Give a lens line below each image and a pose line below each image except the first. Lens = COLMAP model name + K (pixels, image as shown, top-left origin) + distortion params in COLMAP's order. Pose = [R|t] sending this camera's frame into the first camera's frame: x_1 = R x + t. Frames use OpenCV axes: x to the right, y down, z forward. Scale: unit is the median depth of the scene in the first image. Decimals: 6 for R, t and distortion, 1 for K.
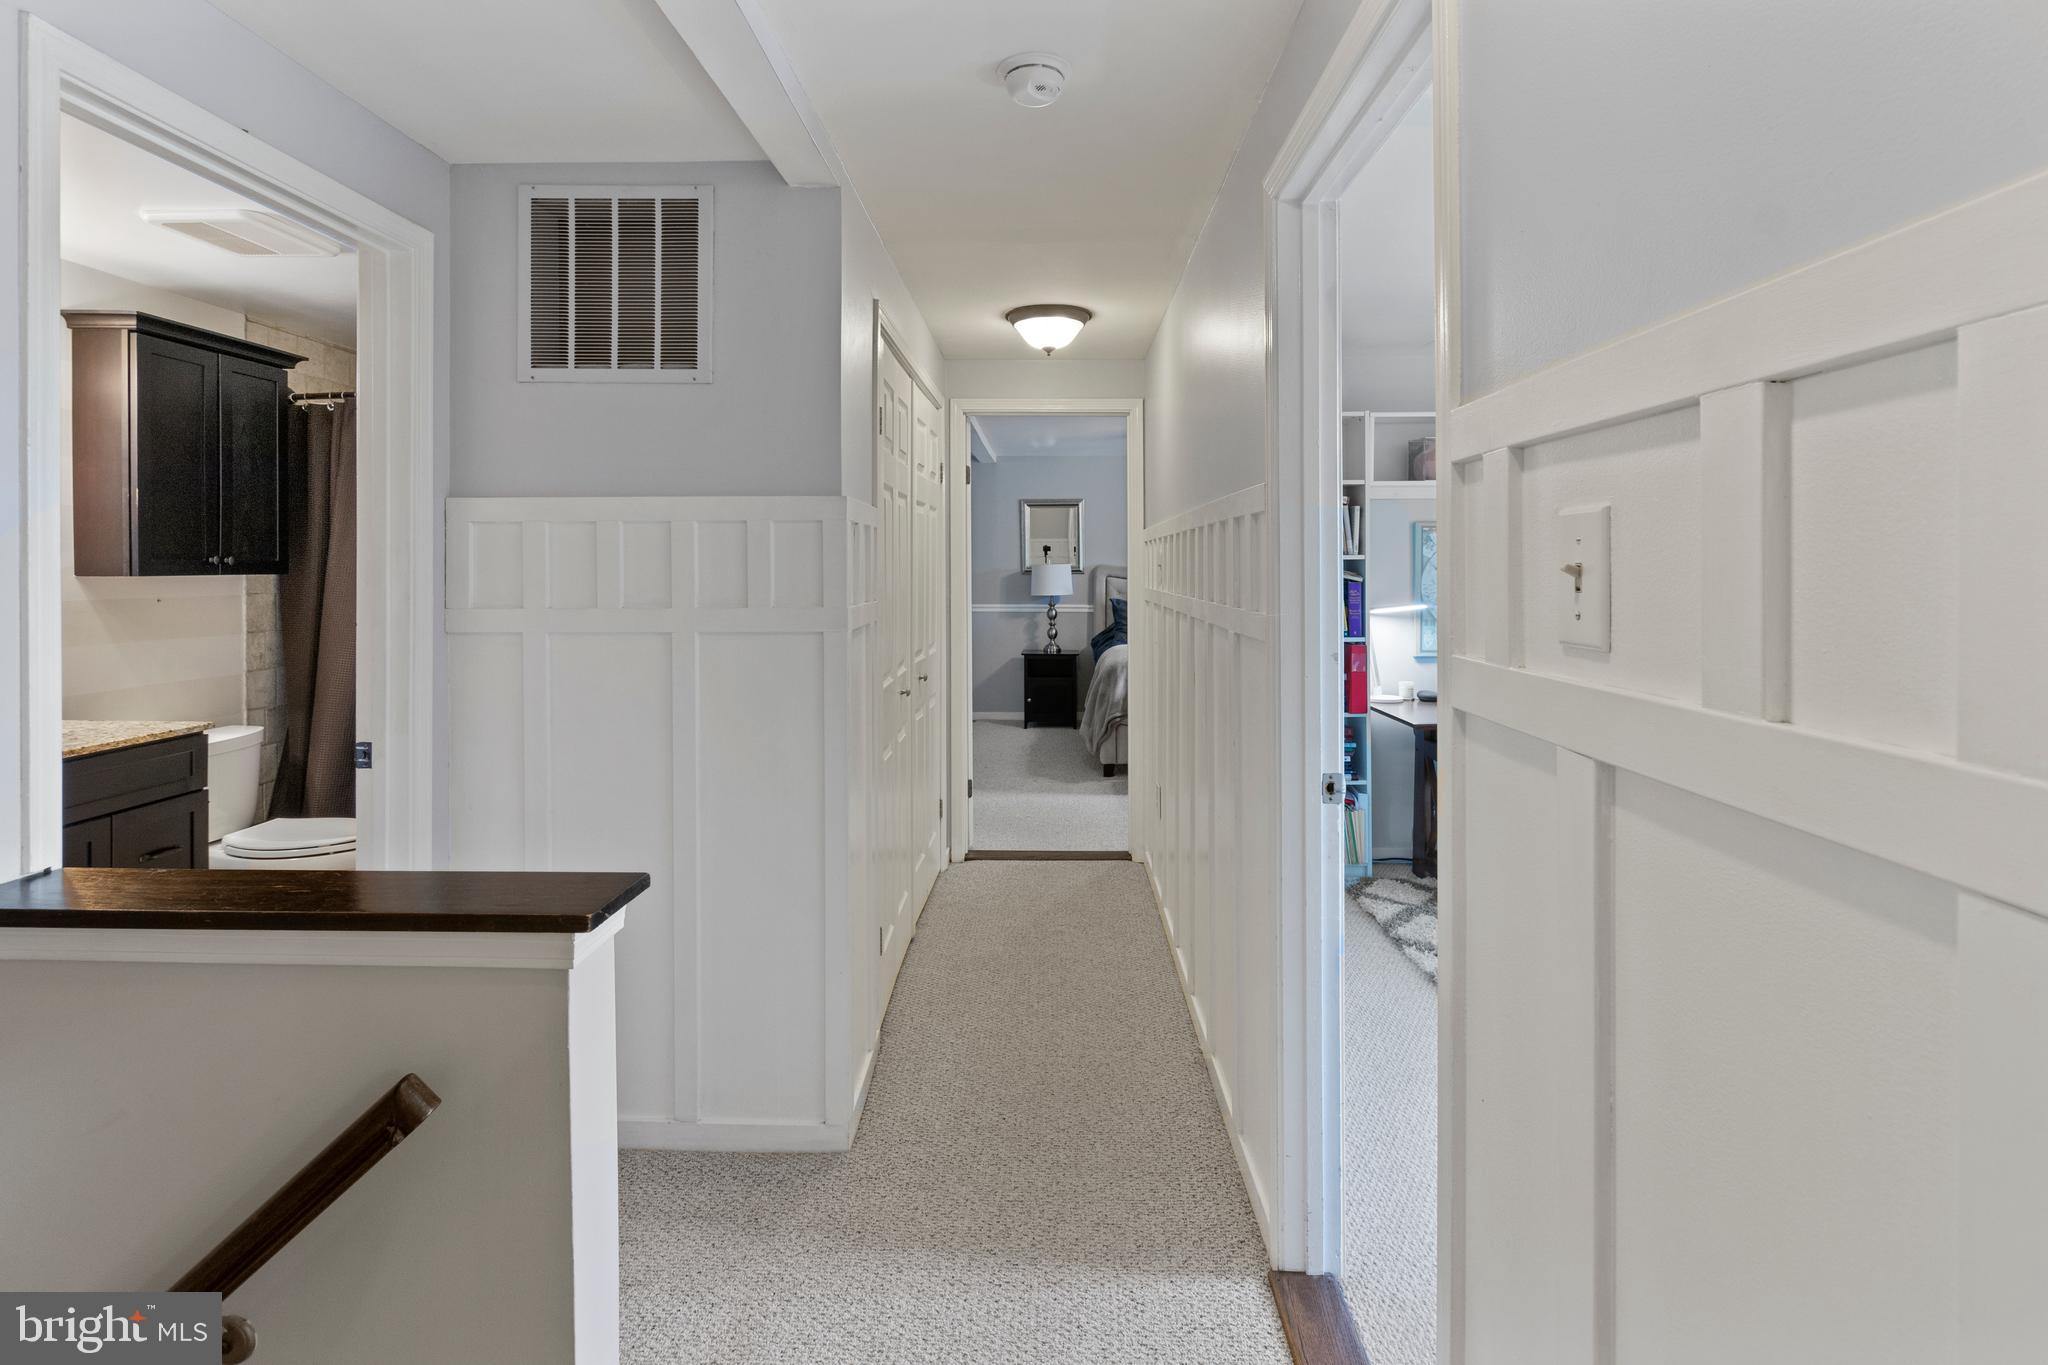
lens RADIAL K [[978.6, 0, 1022.3], [0, 978.6, 580.5], [0, 0, 1]] dist [0.001726, 0.000391]
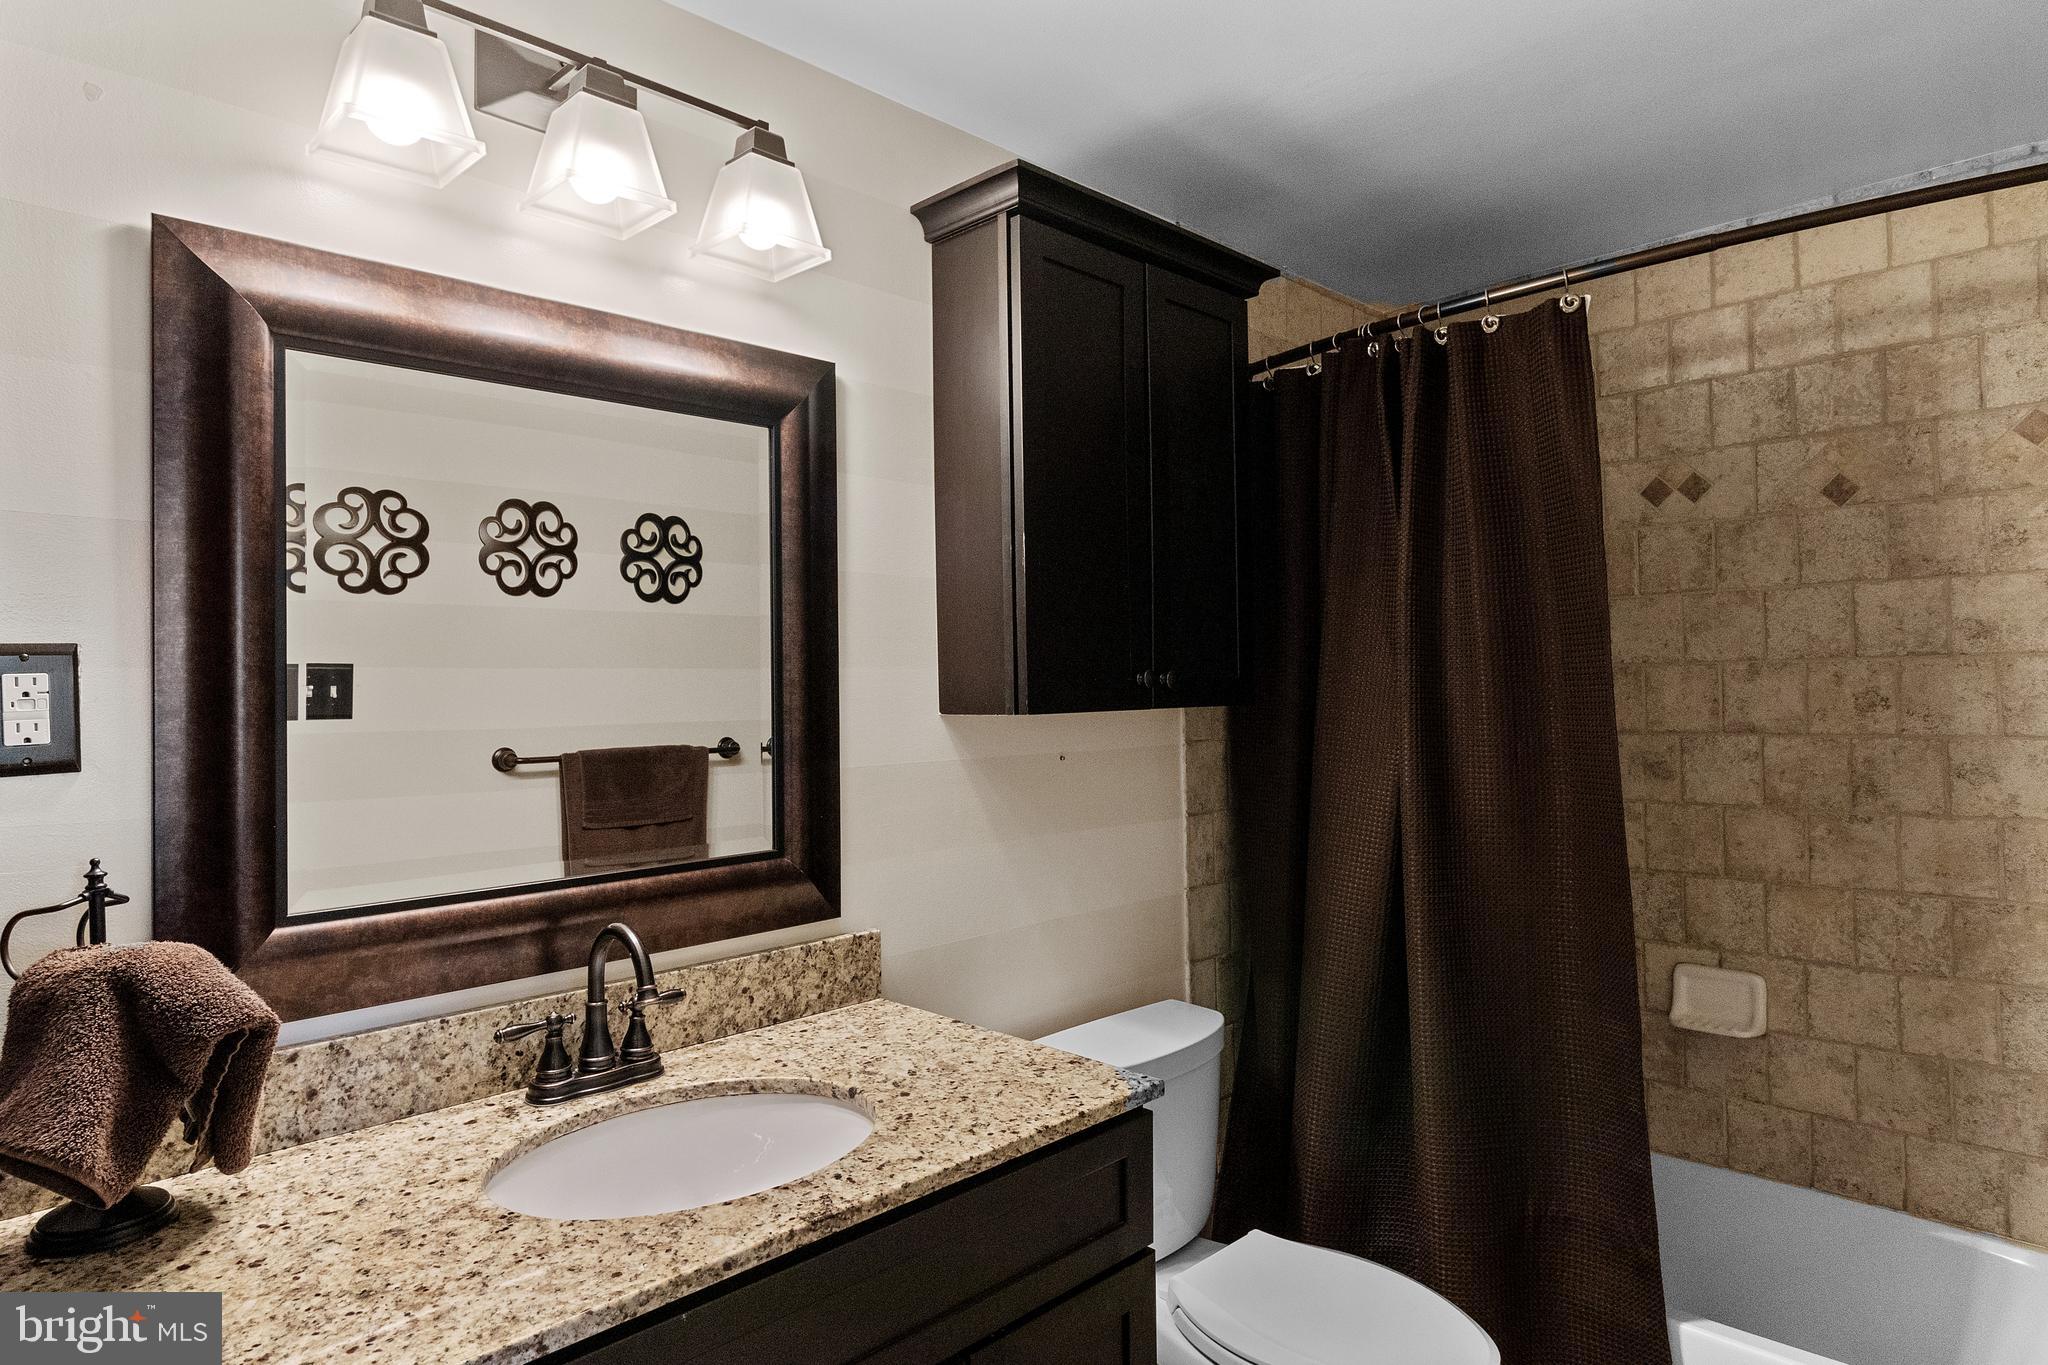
lens RADIAL K [[1177.8, 0, 1024.1], [0, 1177.8, 689.8], [0, 0, 1]] dist [-0.000510, 0.000008]
pose [[0.723470, -0.019678, -0.690075, -0.455034], [0.011552, 0.999799, -0.016399, -0.006245], [0.690259, 0.003892, 0.723552, 0.524315]]
